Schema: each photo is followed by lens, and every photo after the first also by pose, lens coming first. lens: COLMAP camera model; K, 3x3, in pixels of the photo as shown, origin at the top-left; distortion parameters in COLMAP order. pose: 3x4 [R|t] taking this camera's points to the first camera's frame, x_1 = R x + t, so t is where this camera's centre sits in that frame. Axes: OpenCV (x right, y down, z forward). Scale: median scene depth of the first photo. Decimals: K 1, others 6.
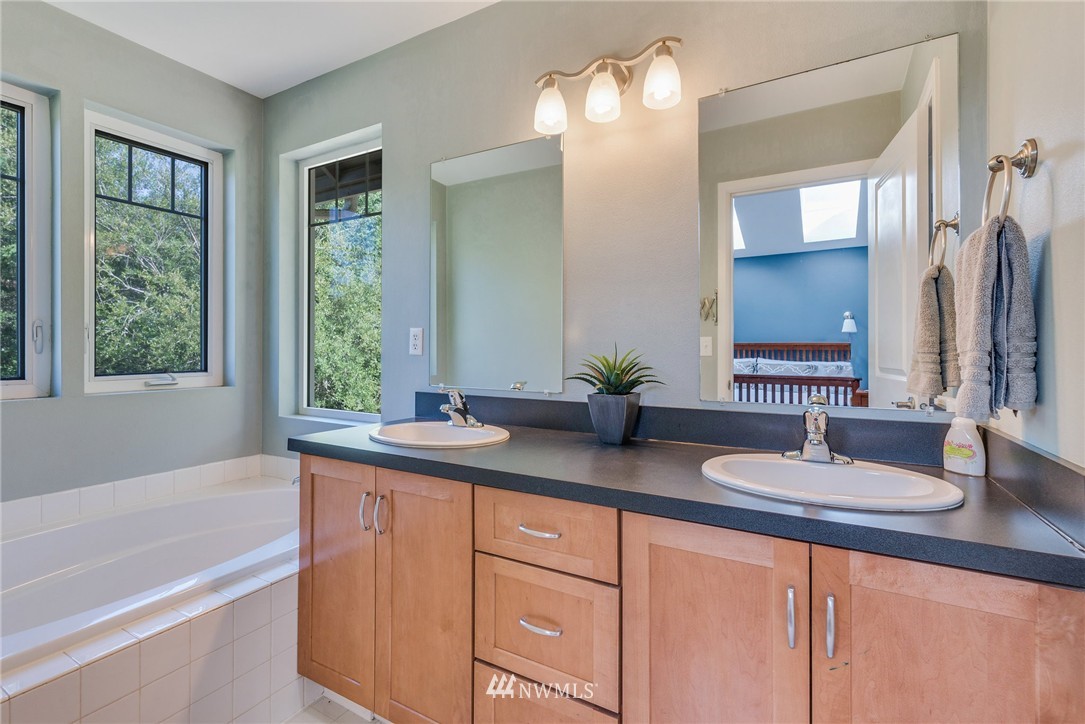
lens RADIAL K [[473.0, 0, 544.6], [0, 473.0, 357.1], [0, 0, 1]] dist [0.002092, 0.000078]
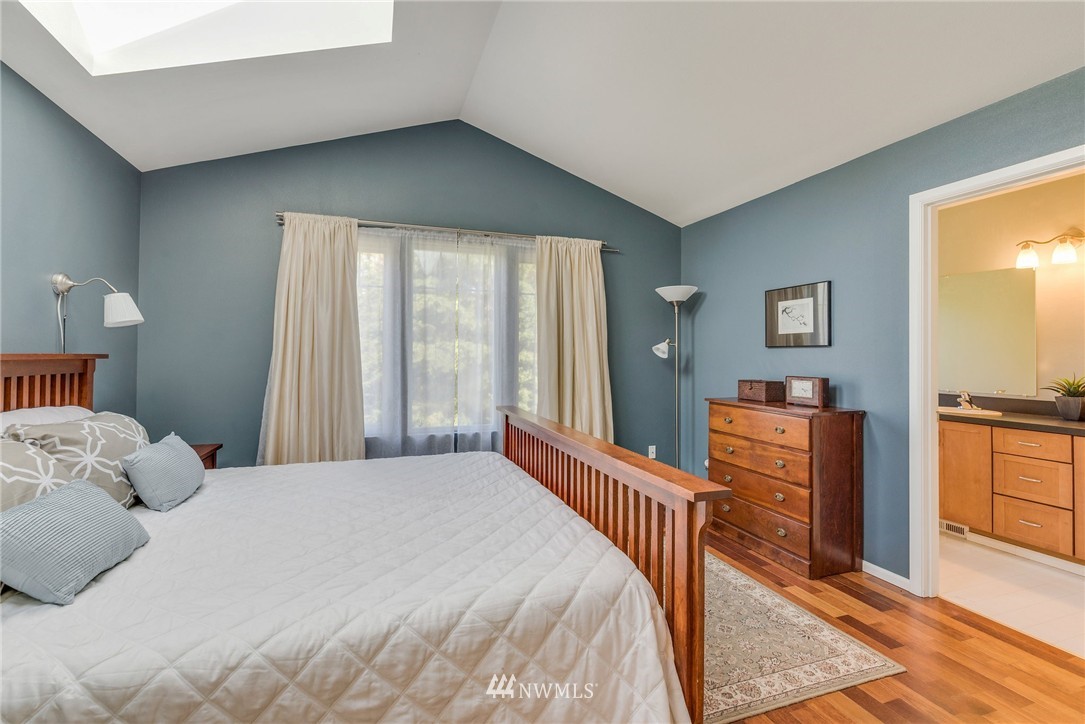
lens RADIAL K [[473.0, 0, 537.9], [0, 473.0, 356.2], [0, 0, 1]] dist [0.002092, 0.000078]
pose [[0.740776, -0.007837, -0.671707, -0.194456], [0.000501, 0.999938, -0.011114, -0.080015], [0.671752, 0.007896, 0.740734, -2.113616]]
